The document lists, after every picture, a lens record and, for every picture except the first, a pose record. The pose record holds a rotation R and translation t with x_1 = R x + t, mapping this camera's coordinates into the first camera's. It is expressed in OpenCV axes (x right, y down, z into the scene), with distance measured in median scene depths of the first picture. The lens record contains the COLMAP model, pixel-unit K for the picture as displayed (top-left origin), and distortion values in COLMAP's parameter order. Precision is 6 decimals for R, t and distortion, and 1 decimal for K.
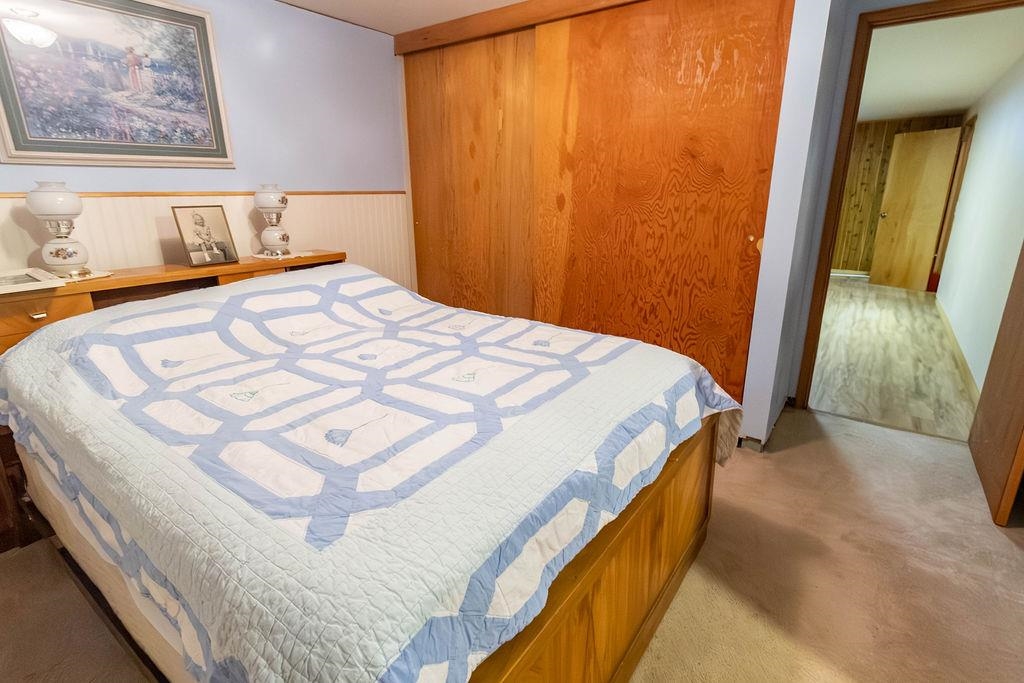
lens RADIAL K [[511.3, 0, 516.1], [0, 511.3, 339.9], [0, 0, 1]] dist [0.004987, -0.000023]
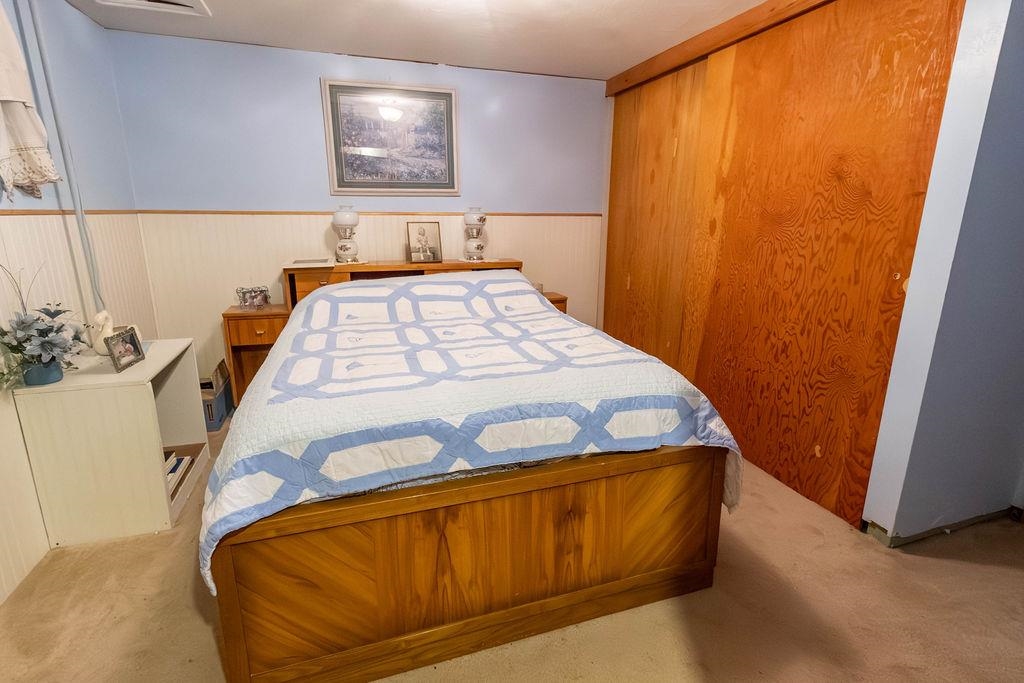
lens RADIAL K [[511.3, 0, 519.5], [0, 511.3, 342.5], [0, 0, 1]] dist [0.004987, -0.000023]
pose [[0.796006, 0.159764, -0.583824, 0.470954], [-0.181040, 0.983225, 0.022225, -0.005159], [0.577581, 0.088004, 0.811576, 0.003655]]
